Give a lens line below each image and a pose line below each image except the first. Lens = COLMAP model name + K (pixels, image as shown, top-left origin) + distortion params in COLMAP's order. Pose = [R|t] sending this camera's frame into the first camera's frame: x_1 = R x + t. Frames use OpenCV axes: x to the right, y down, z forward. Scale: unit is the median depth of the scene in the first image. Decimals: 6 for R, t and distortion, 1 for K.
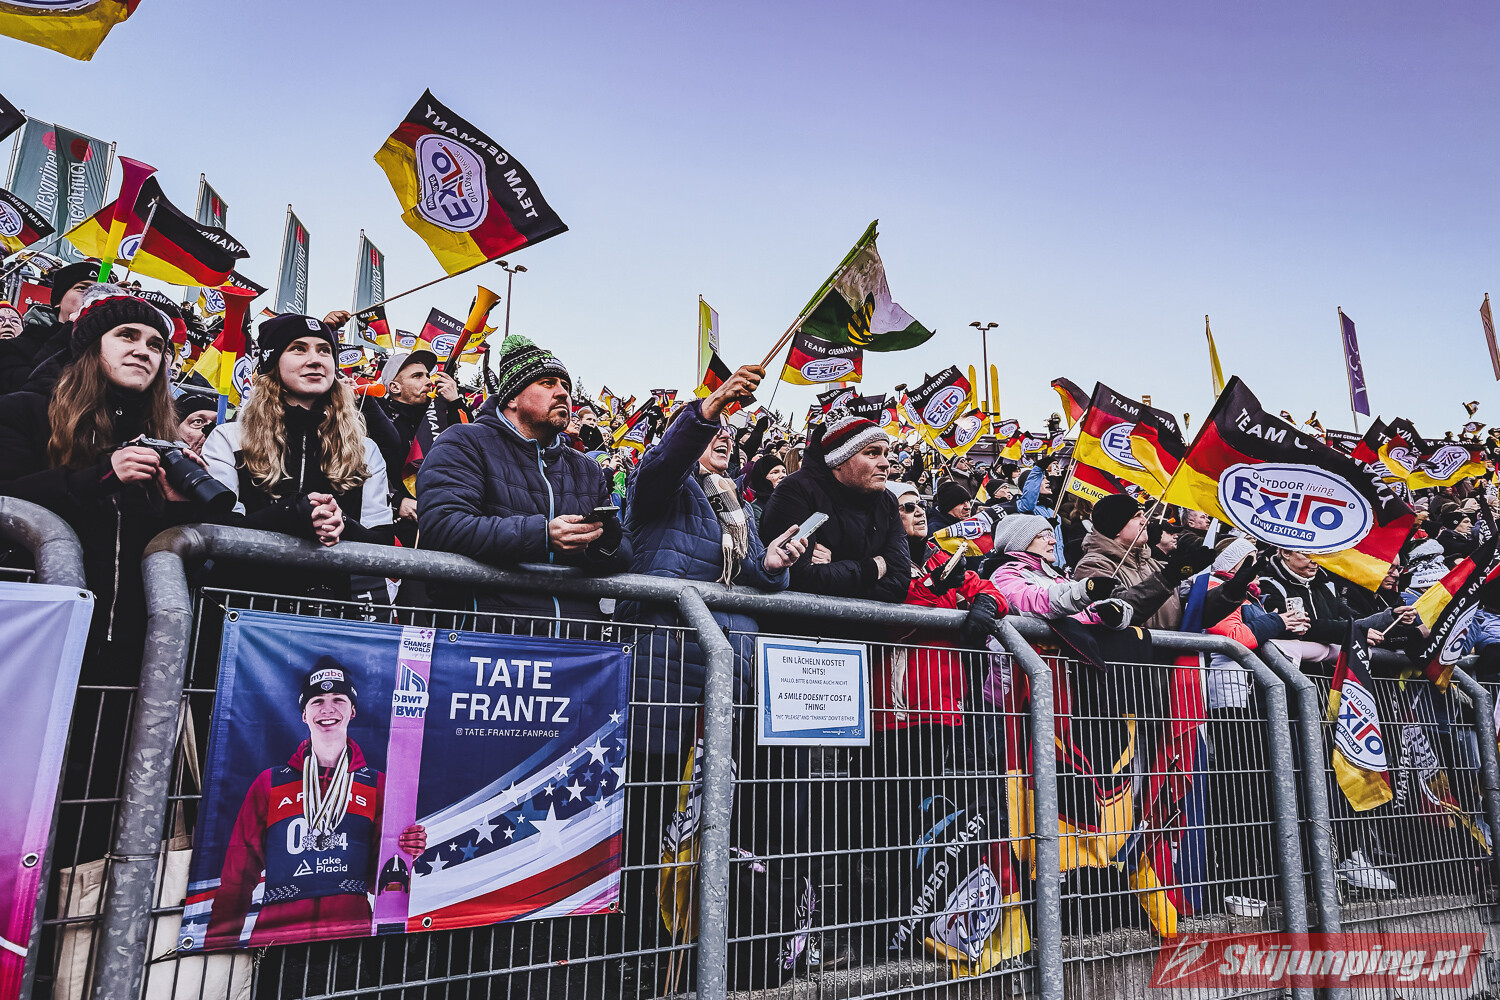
lens RADIAL K [[1126.7, 0, 747.2], [0, 1126.7, 430.9], [0, 0, 1]] dist [-0.001944, -0.002493]
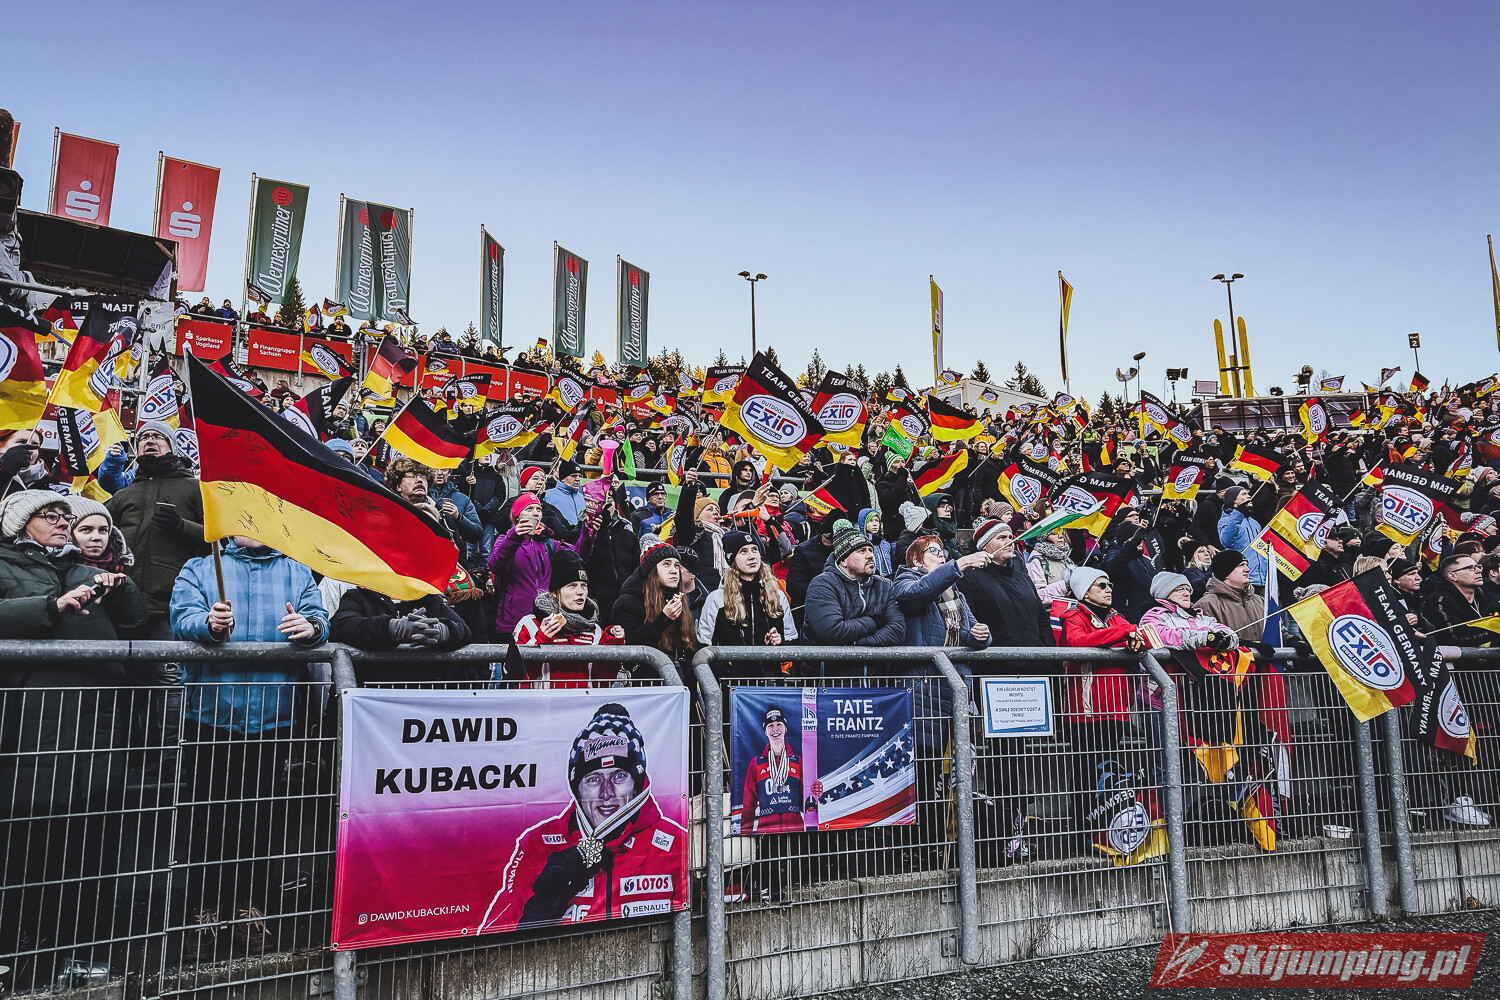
lens RADIAL K [[1058.5, 0, 747.0], [0, 1058.5, 493.5], [0, 0, 1]] dist [0.005942, -0.006263]
pose [[0.971785, -0.067978, -0.225859, 0.057899], [0.084030, 0.994518, 0.062226, -0.298372], [0.220390, -0.079449, 0.972171, -0.850652]]
